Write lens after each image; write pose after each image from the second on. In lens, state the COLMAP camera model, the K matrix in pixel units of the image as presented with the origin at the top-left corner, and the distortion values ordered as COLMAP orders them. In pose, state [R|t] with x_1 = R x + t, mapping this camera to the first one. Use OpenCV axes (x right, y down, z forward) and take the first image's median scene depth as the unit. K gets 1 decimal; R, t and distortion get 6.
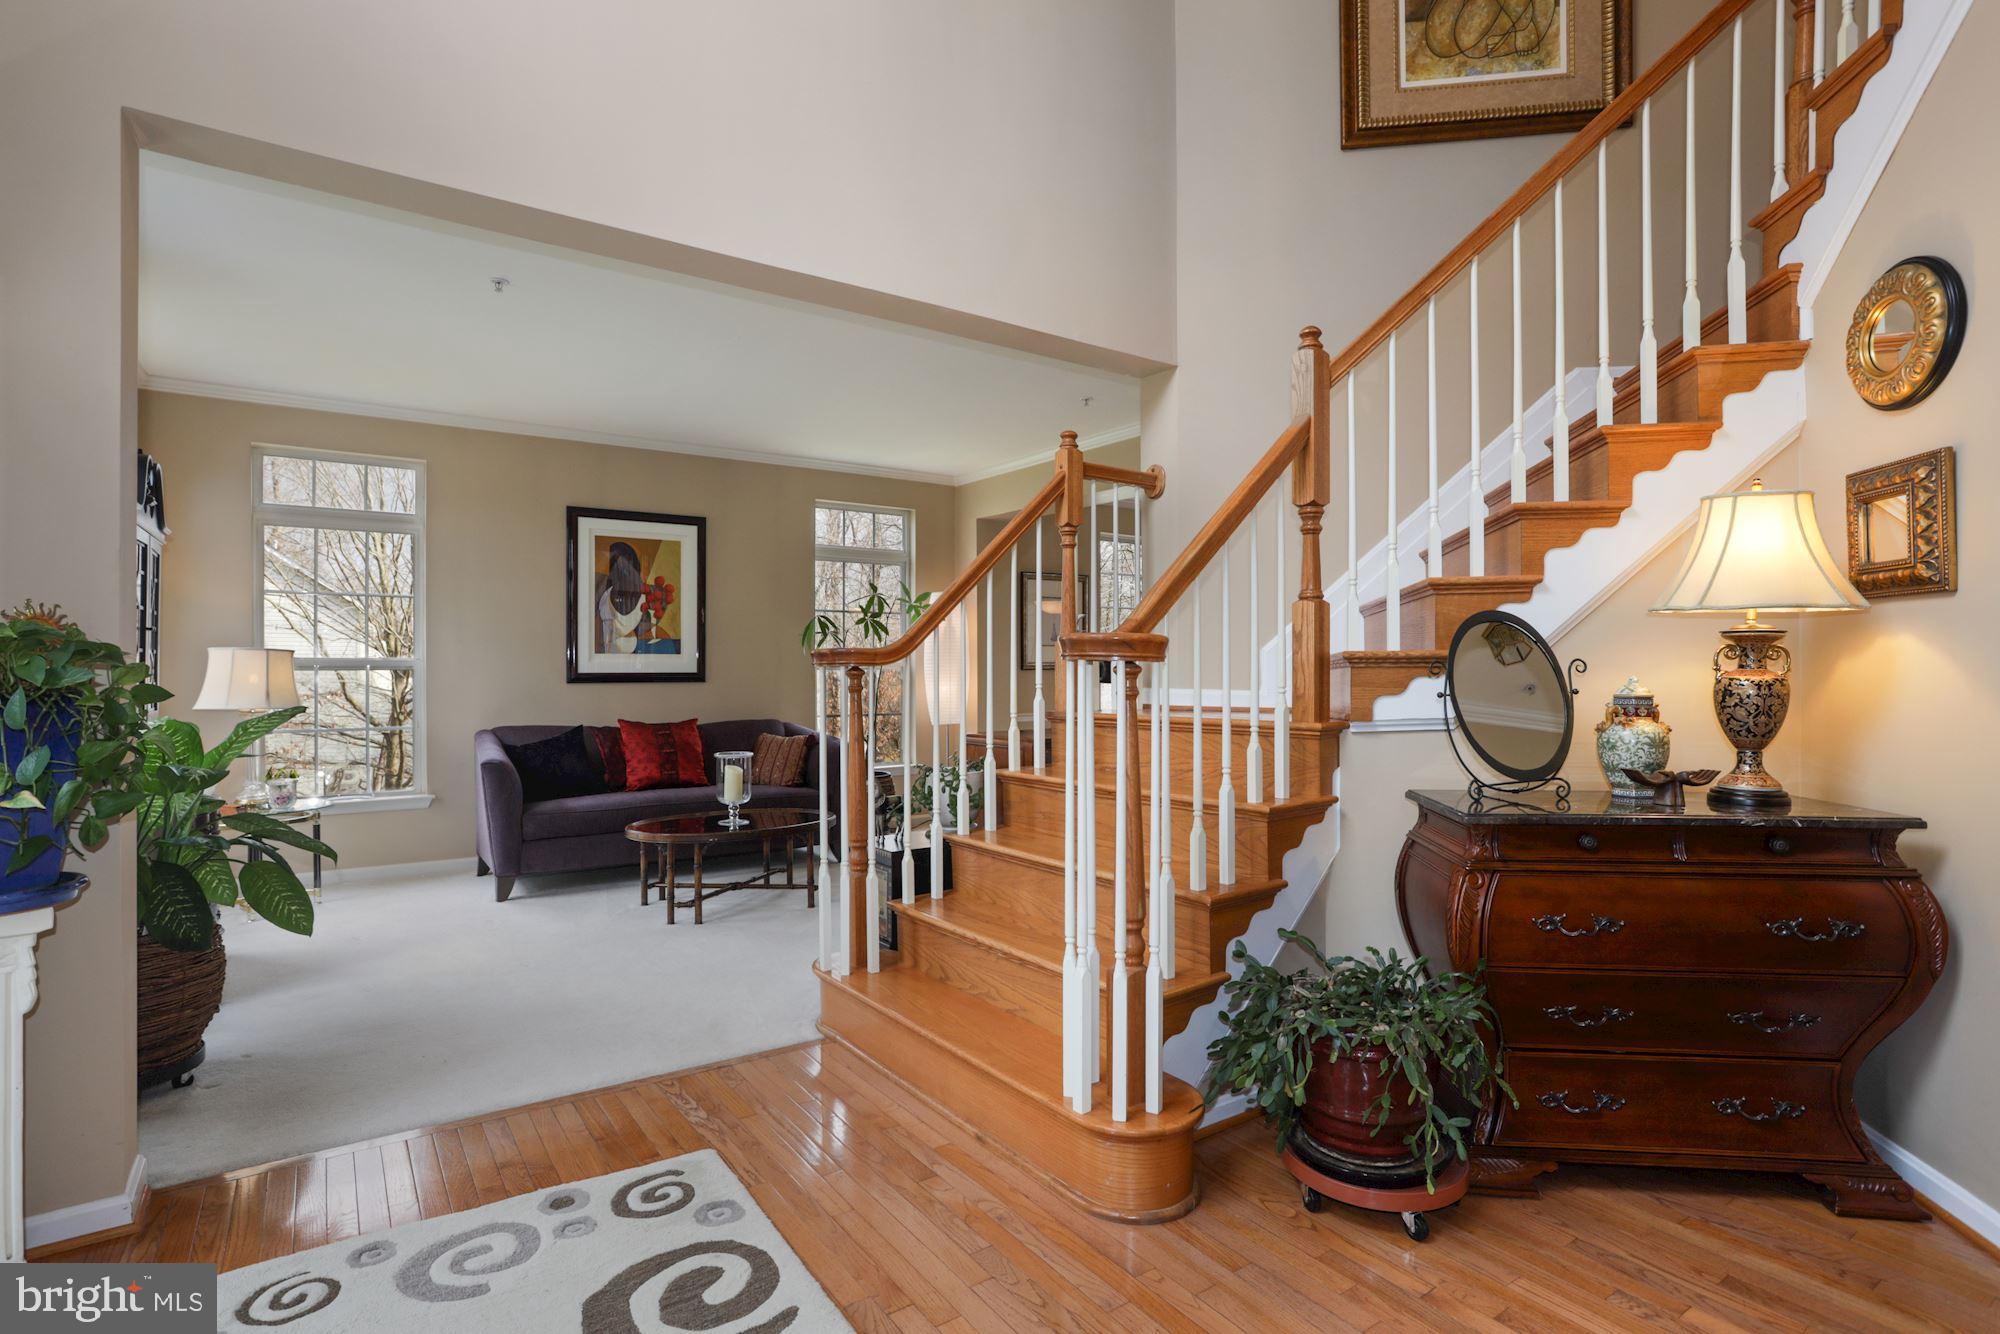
lens RADIAL K [[997.6, 0, 1005.7], [0, 997.6, 670.3], [0, 0, 1]] dist [-0.029611, 0.014250]
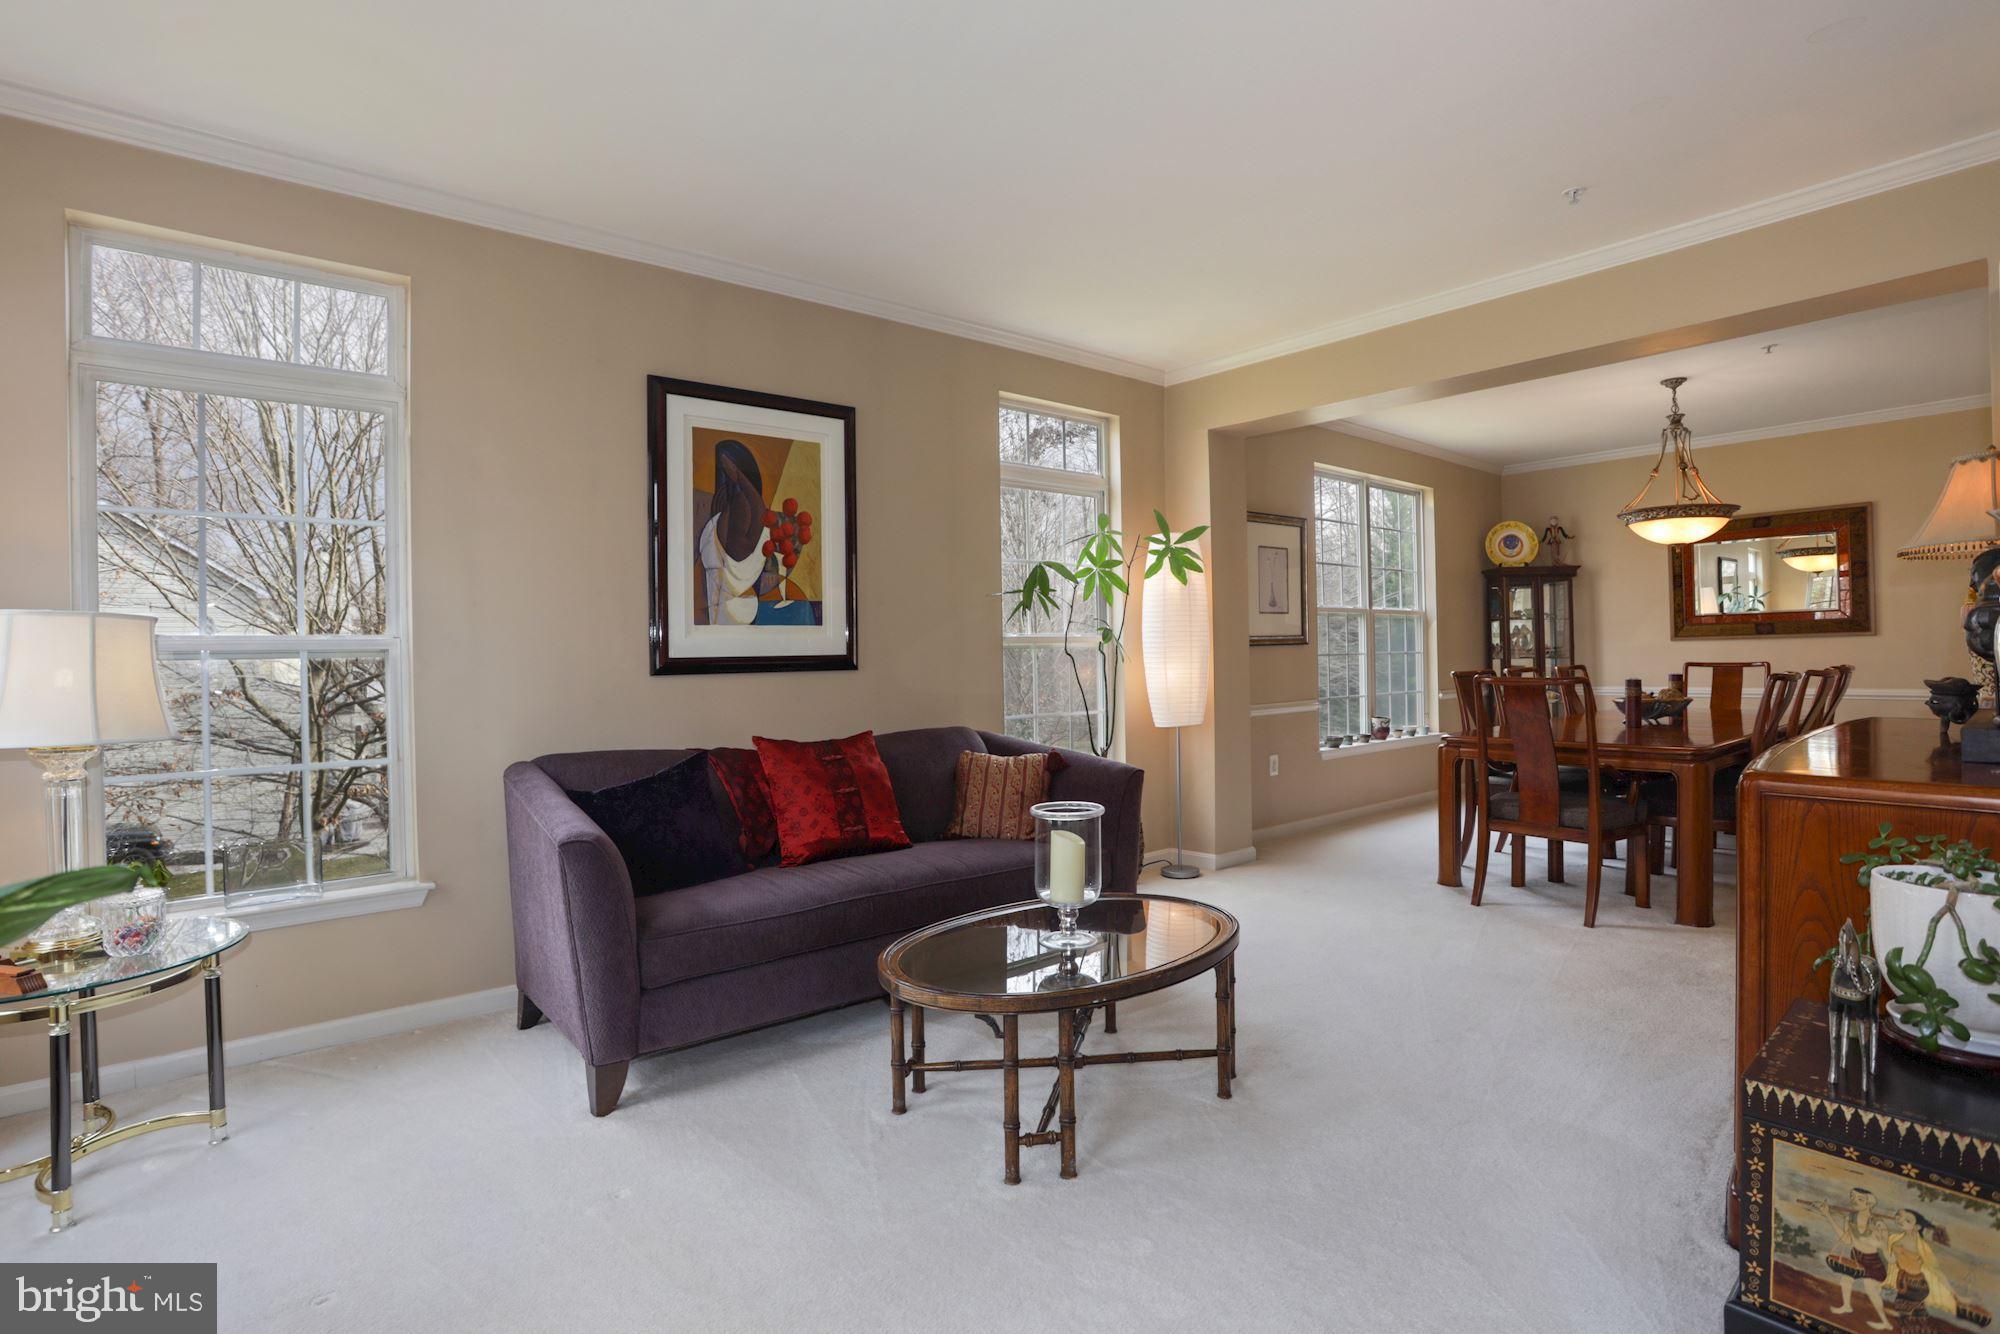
lens RADIAL K [[997.6, 0, 993.5], [0, 997.6, 649.6], [0, 0, 1]] dist [-0.029611, 0.014250]
pose [[0.996925, -0.010740, 0.077621, -0.277071], [0.010938, 0.999938, -0.002138, 0.001168], [-0.077593, 0.002981, 0.996981, 0.384796]]
